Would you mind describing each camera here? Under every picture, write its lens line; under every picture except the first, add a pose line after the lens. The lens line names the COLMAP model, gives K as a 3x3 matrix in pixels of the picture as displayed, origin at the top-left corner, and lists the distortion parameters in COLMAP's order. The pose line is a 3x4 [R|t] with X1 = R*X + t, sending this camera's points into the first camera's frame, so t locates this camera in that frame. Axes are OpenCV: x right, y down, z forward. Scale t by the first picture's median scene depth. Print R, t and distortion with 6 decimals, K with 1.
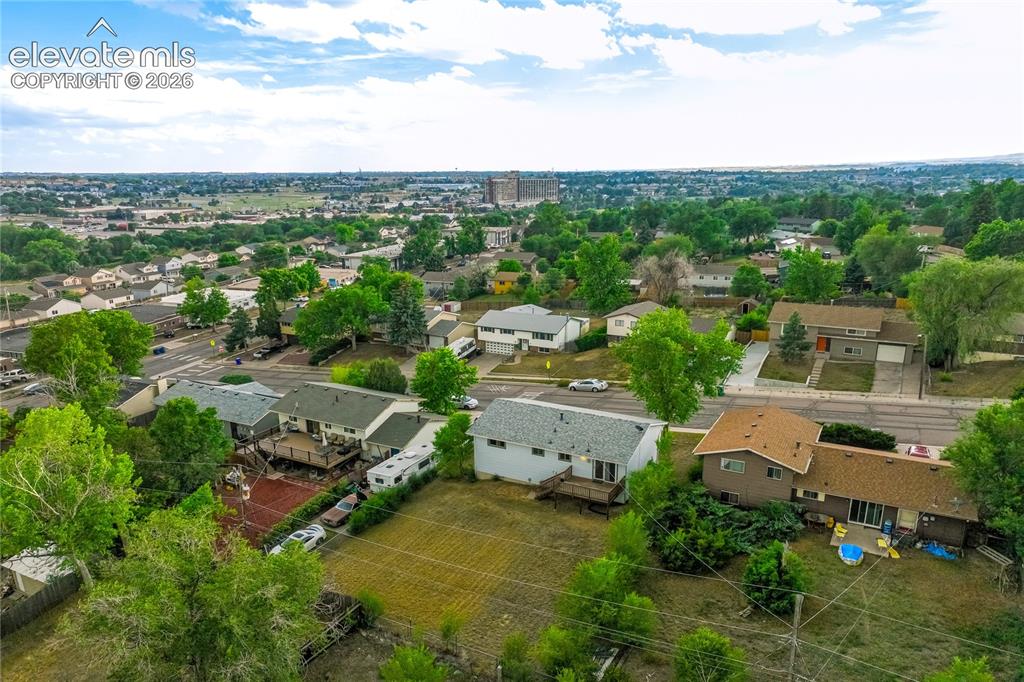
lens RADIAL K [[725.3, 0, 519.0], [0, 725.3, 339.1], [0, 0, 1]] dist [0.007268, 0.000890]
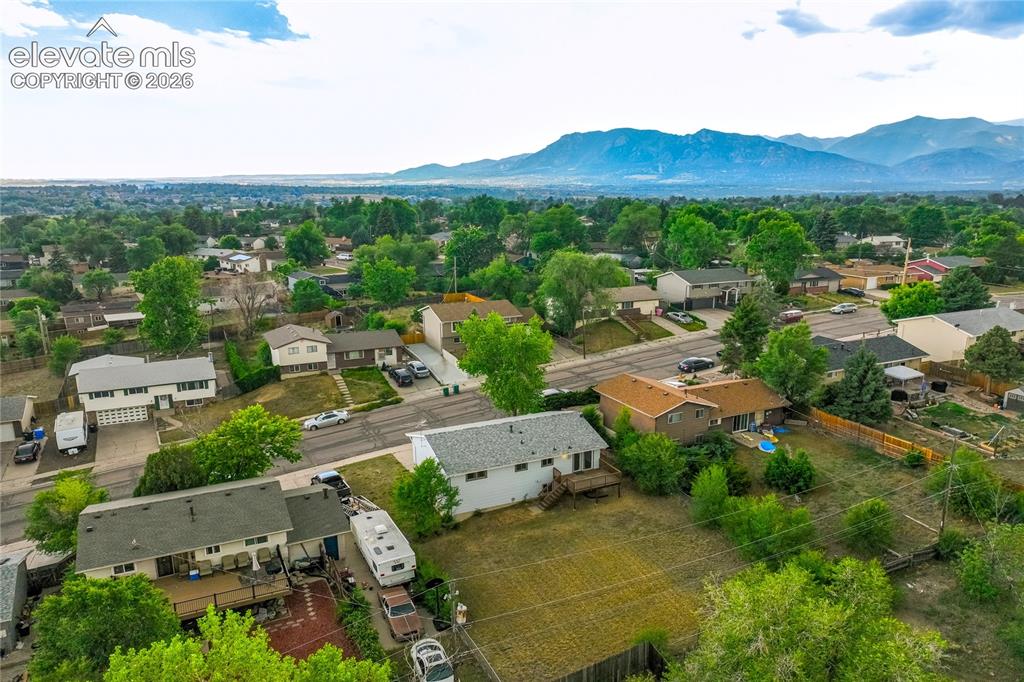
lens RADIAL K [[725.3, 0, 520.4], [0, 725.3, 342.7], [0, 0, 1]] dist [0.007268, 0.000890]
pose [[0.539353, -0.159404, 0.826855, -0.614850], [0.174523, 0.981760, 0.075426, -0.068475], [-0.823796, 0.103624, 0.557335, 0.351479]]
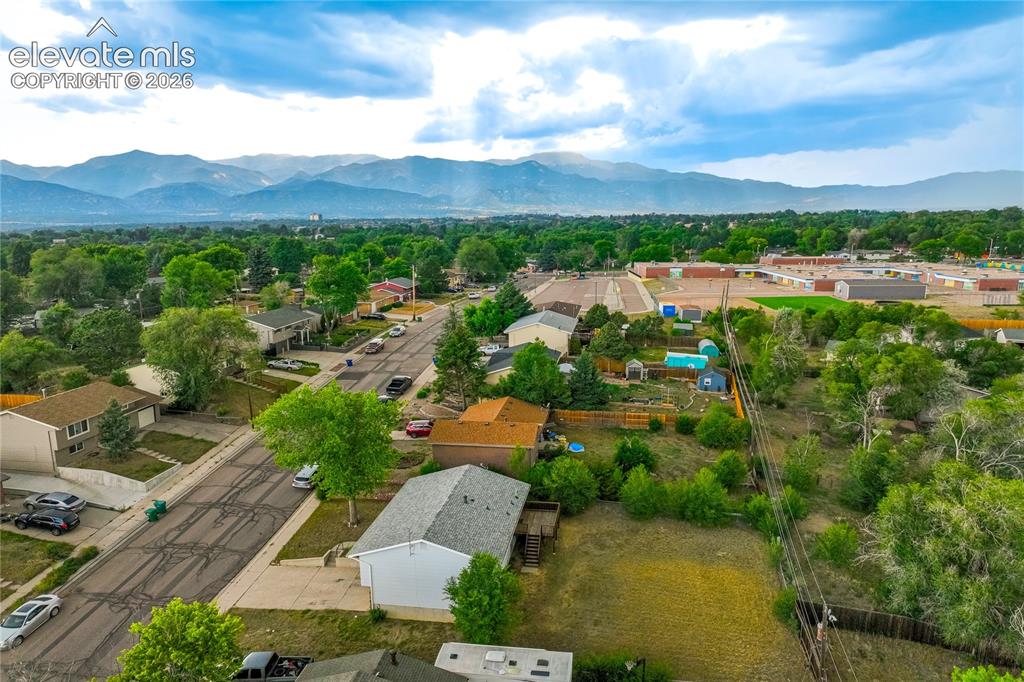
lens RADIAL K [[725.3, 0, 512.9], [0, 725.3, 340.8], [0, 0, 1]] dist [0.007268, 0.000890]
pose [[-0.380285, -0.137261, 0.914627, -0.629250], [0.218463, 0.947610, 0.233044, -0.225018], [-0.898697, 0.288436, -0.330375, 0.971211]]
